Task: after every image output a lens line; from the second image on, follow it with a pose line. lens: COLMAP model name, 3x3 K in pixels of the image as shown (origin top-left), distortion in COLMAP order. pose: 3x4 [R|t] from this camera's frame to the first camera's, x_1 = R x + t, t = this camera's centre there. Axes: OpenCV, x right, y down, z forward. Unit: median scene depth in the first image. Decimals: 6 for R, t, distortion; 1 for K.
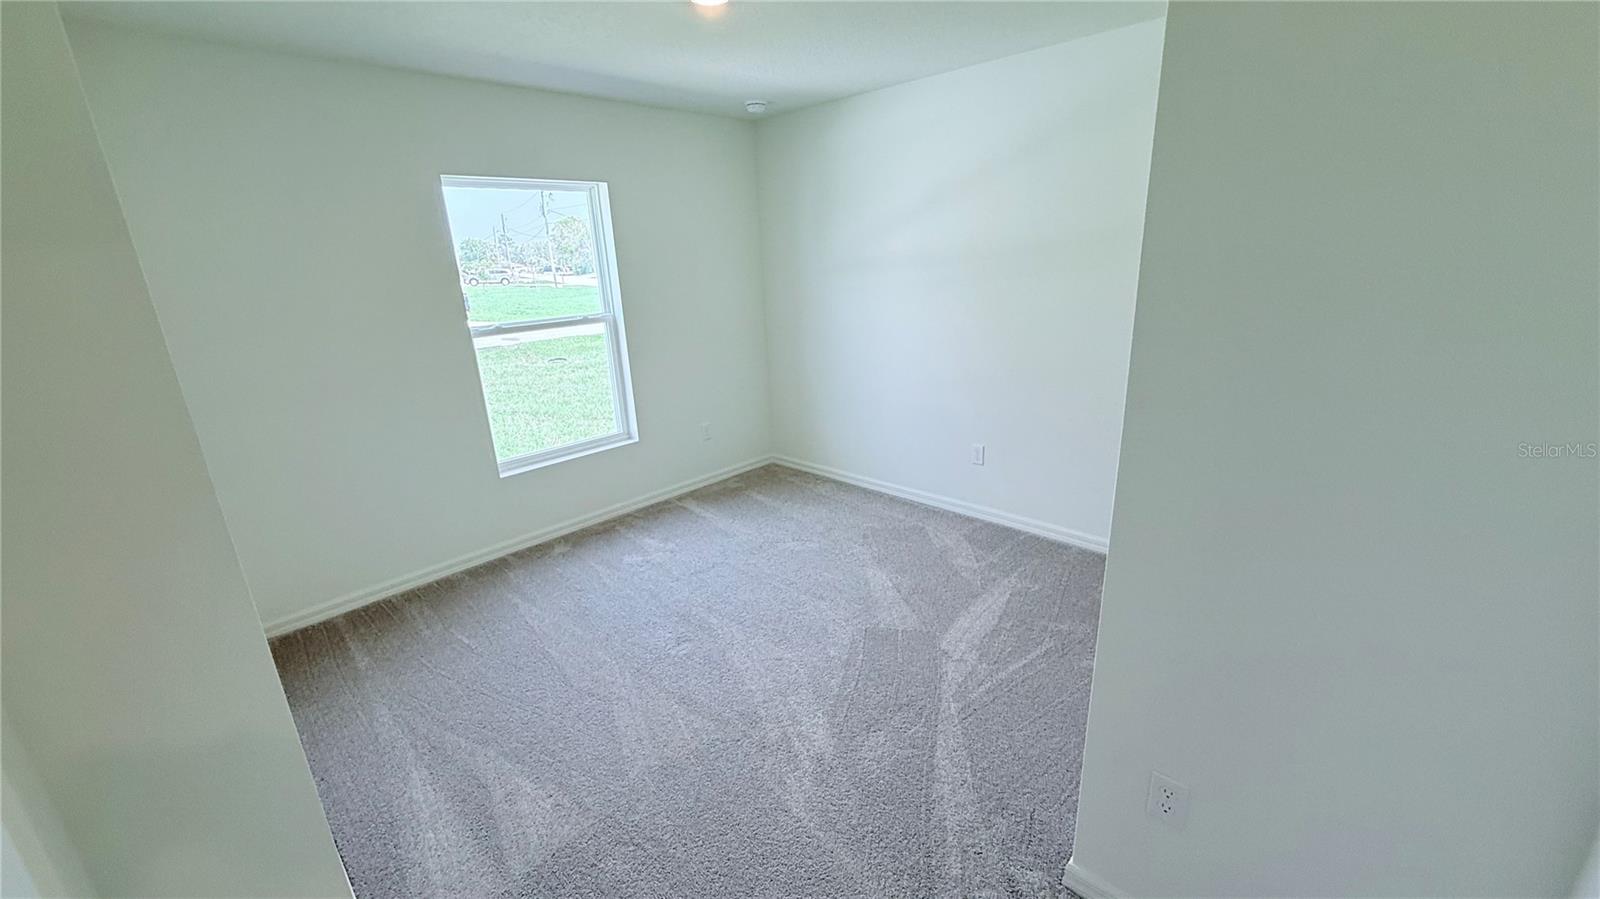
lens RADIAL K [[636.5, 0, 802.6], [0, 636.5, 444.4], [0, 0, 1]] dist [0.000281, -0.000045]
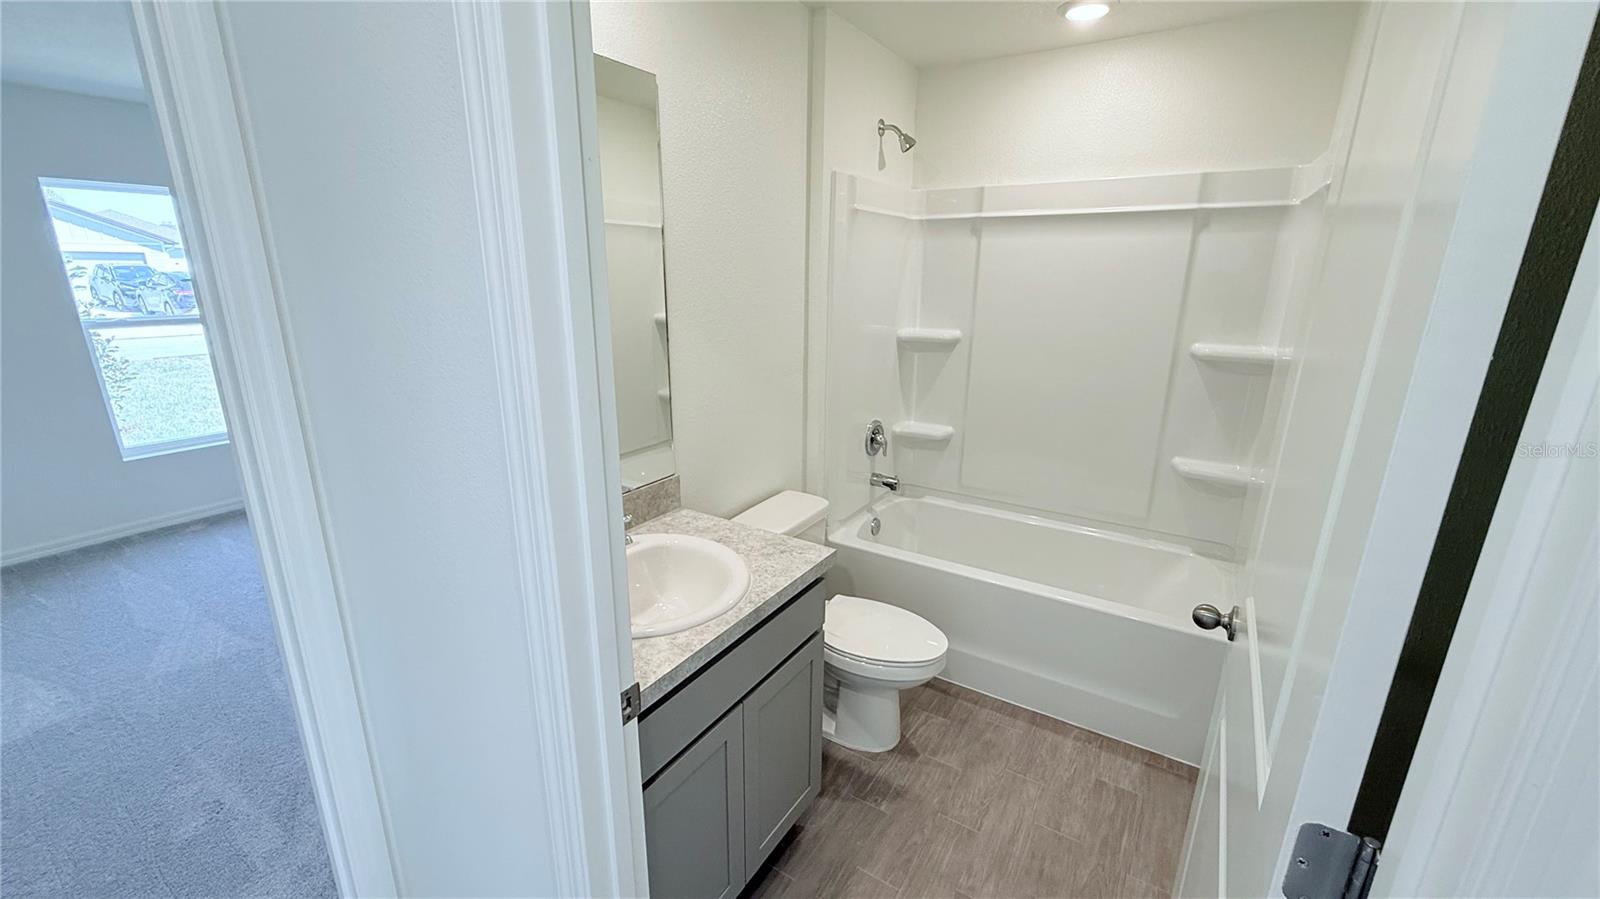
lens RADIAL K [[636.5, 0, 798.9], [0, 636.5, 451.4], [0, 0, 1]] dist [0.000281, -0.000045]
pose [[0.978698, -0.006069, 0.205217, 0.407043], [0.009924, 0.999793, -0.017759, 0.066156], [-0.205067, 0.019417, 0.978555, -0.267239]]
